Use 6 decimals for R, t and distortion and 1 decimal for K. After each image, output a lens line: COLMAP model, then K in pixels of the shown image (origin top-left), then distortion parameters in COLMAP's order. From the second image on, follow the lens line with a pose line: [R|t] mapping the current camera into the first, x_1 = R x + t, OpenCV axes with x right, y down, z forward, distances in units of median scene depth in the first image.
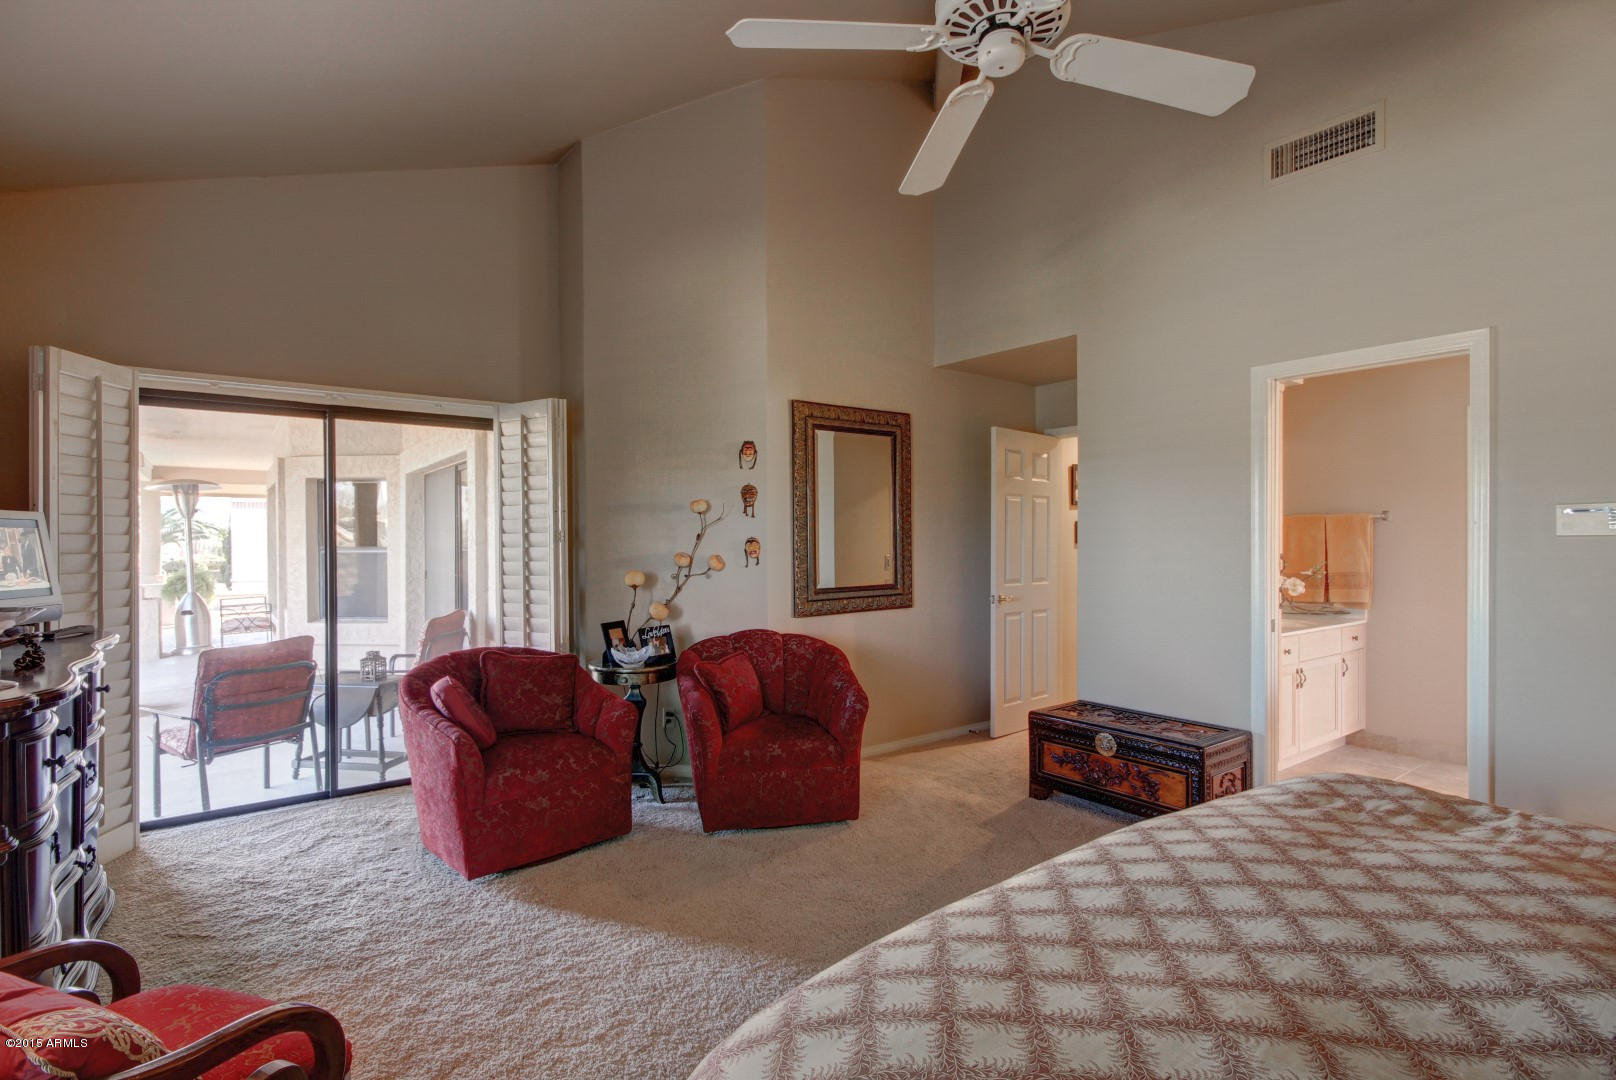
lens RADIAL K [[782.5, 0, 810.8], [0, 782.5, 542.6], [0, 0, 1]] dist [0.003487, -0.001906]
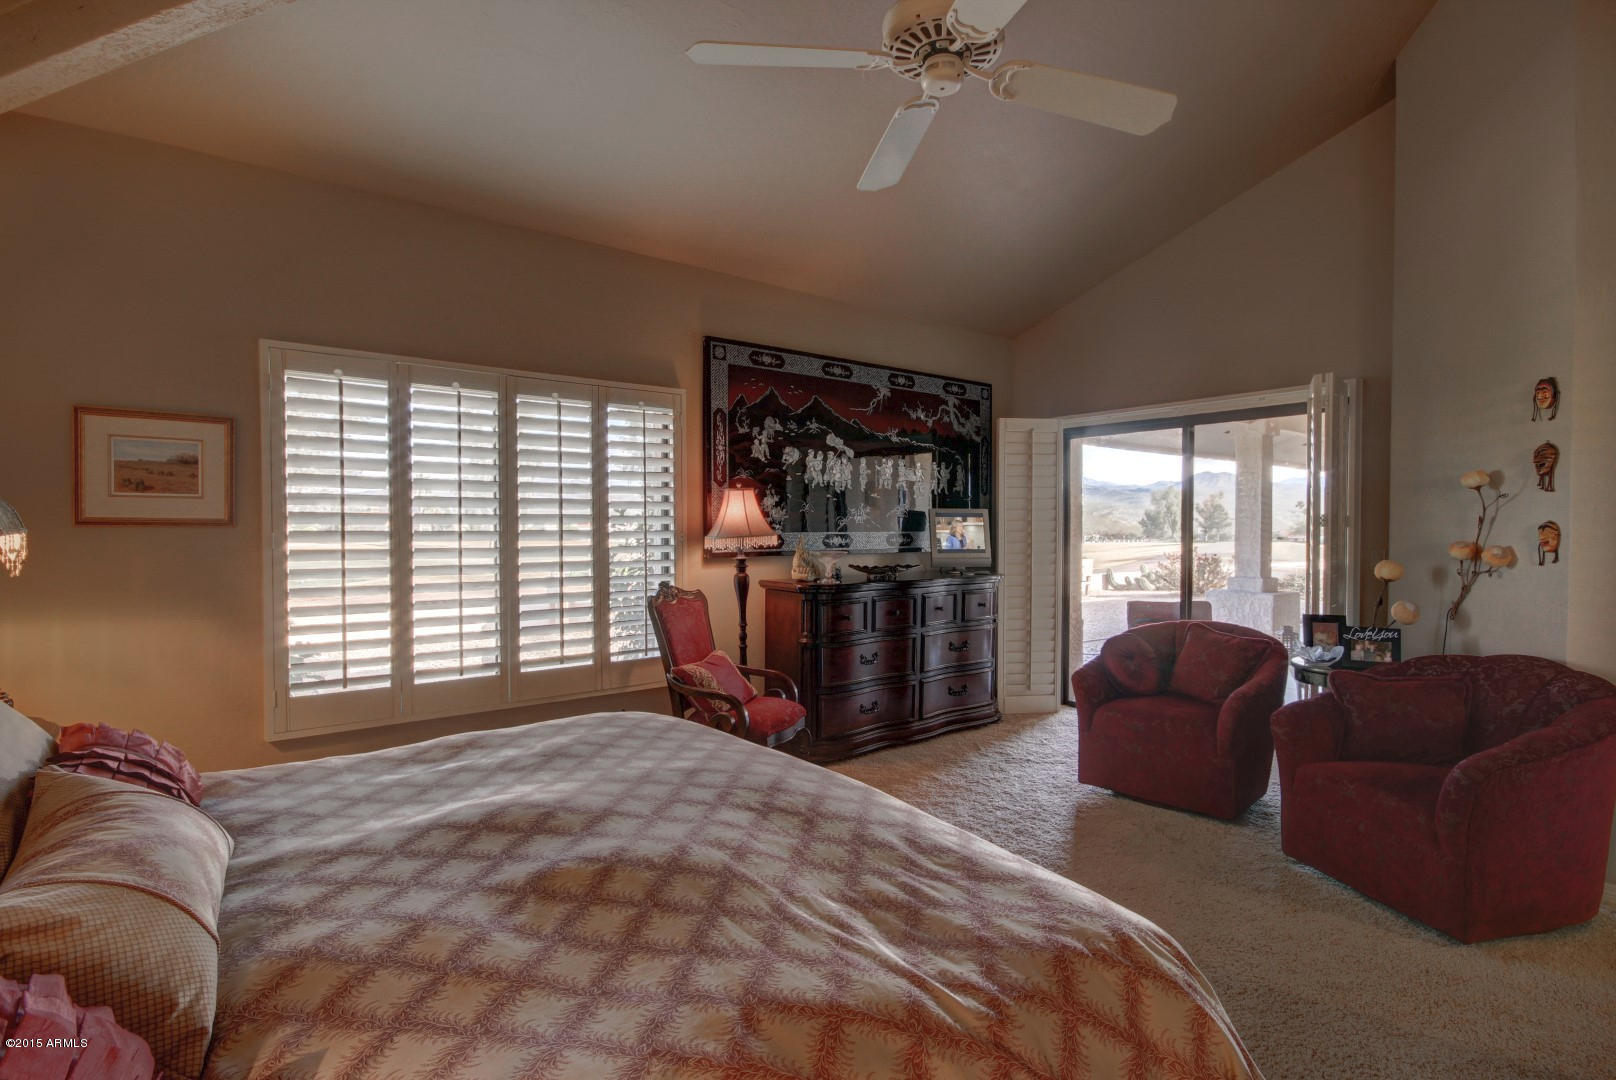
lens RADIAL K [[782.5, 0, 807.4], [0, 782.5, 534.3], [0, 0, 1]] dist [0.003487, -0.001906]
pose [[0.015940, 0.015454, -0.999754, 1.041918], [-0.006039, 0.999864, 0.015359, -0.003734], [0.999855, 0.005793, 0.016031, 0.623348]]
